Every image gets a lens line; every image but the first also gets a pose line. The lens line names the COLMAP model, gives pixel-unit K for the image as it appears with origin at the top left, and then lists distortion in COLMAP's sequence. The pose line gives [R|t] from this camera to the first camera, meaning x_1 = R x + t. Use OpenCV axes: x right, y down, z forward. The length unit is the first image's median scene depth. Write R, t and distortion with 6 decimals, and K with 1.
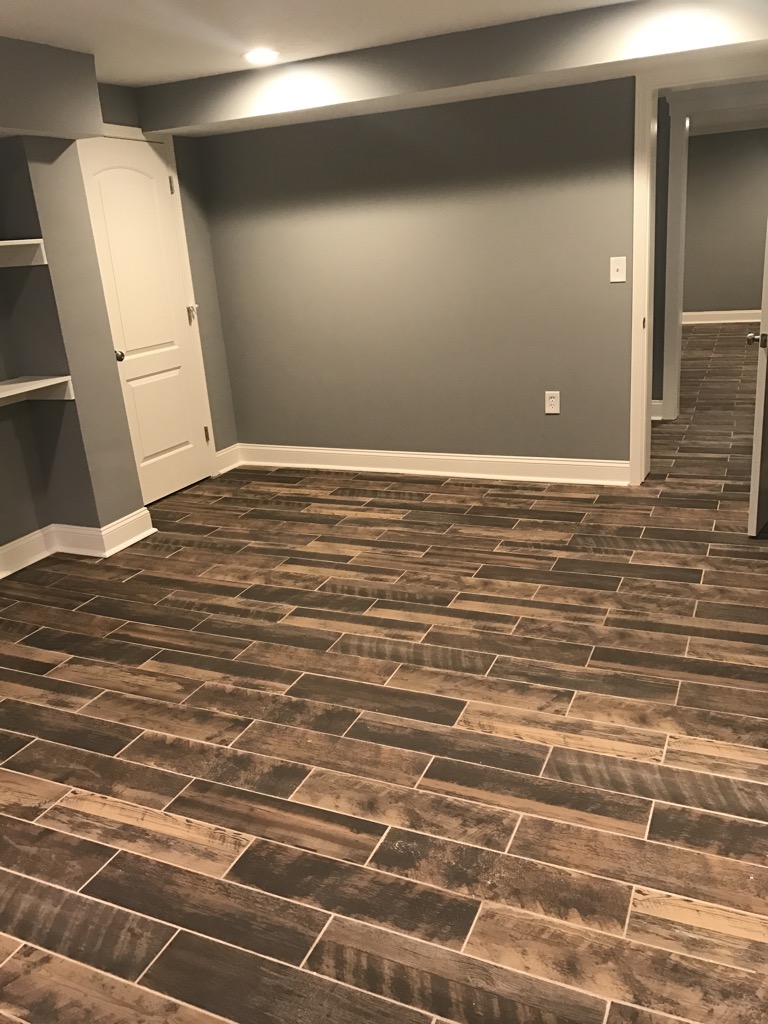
lens RADIAL K [[842.4, 0, 389.4], [0, 842.4, 514.5], [0, 0, 1]] dist [0.022451, -0.033271]
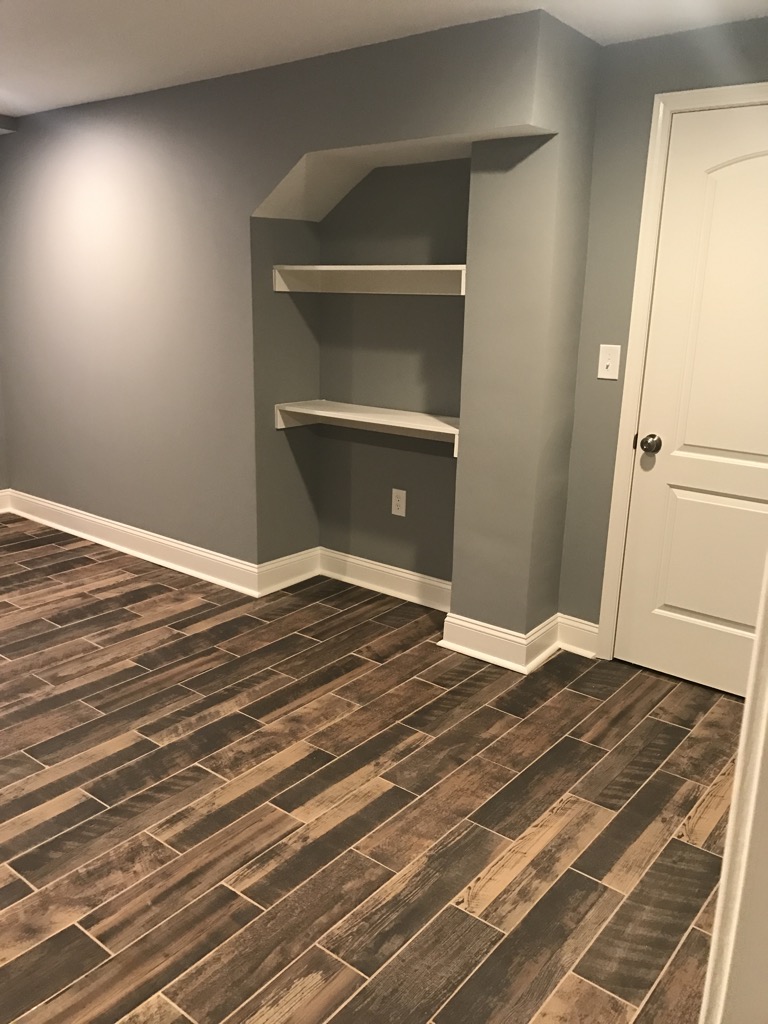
lens RADIAL K [[842.4, 0, 386.9], [0, 842.4, 516.8], [0, 0, 1]] dist [0.022451, -0.033271]
pose [[-0.267268, 0.308730, -0.912827, 0.437120], [-0.306370, 0.870910, 0.384256, -0.397905], [0.913622, 0.382363, -0.138181, 1.116310]]
